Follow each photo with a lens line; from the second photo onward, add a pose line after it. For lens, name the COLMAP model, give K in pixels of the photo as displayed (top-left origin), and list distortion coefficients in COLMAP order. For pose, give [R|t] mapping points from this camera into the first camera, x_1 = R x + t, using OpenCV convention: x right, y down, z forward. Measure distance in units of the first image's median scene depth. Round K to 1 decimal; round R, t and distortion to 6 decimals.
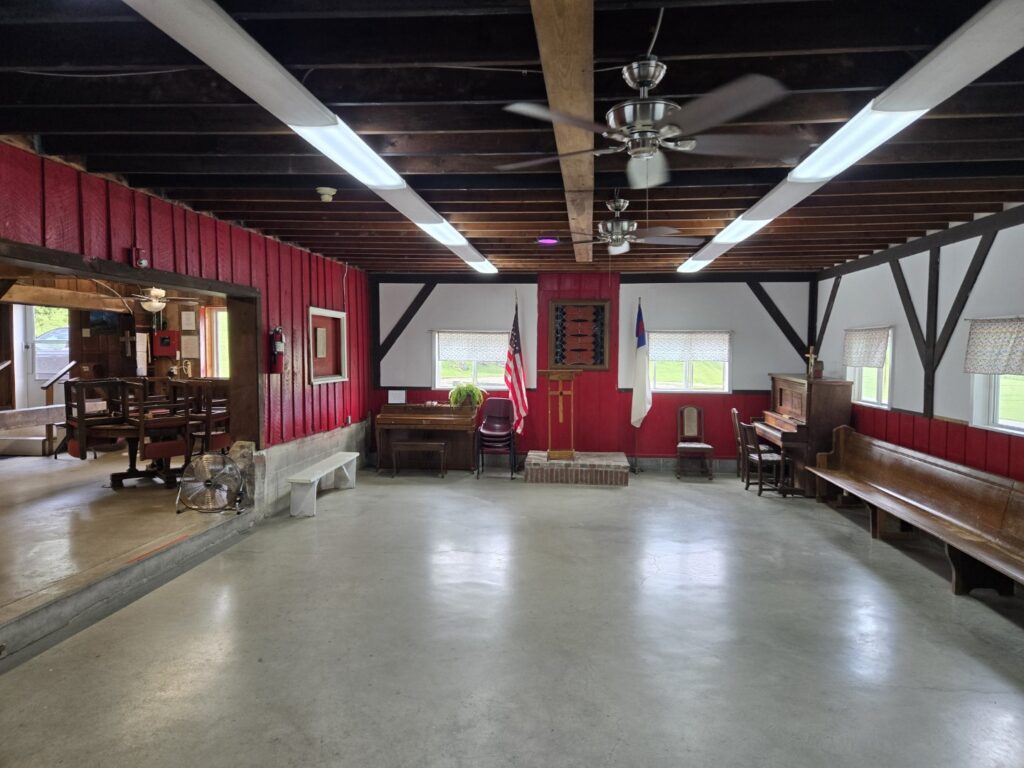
lens RADIAL K [[664.8, 0, 512.0], [0, 664.8, 384.0], [0, 0, 1]] dist [0.084284, -0.063611]
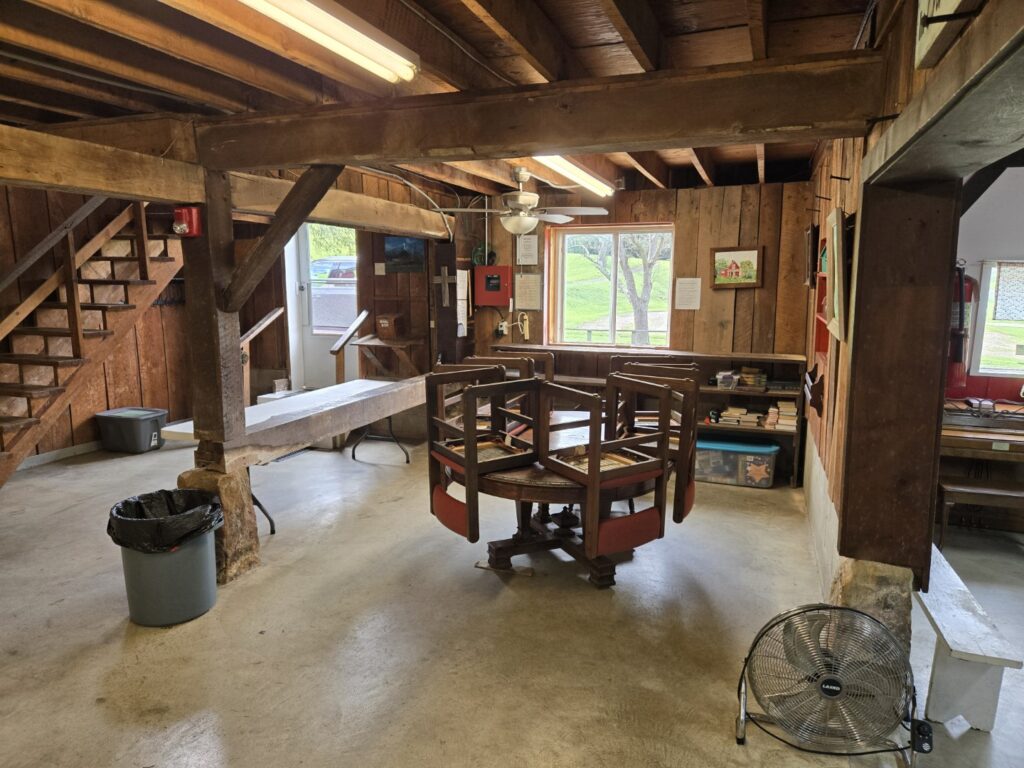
lens RADIAL K [[664.8, 0, 512.0], [0, 664.8, 384.0], [0, 0, 1]] dist [0.084284, -0.063611]
pose [[0.968879, 0.043288, -0.243720, -0.335359], [-0.017235, 0.993998, 0.108030, -0.036094], [0.246933, -0.100467, 0.963810, 0.381754]]
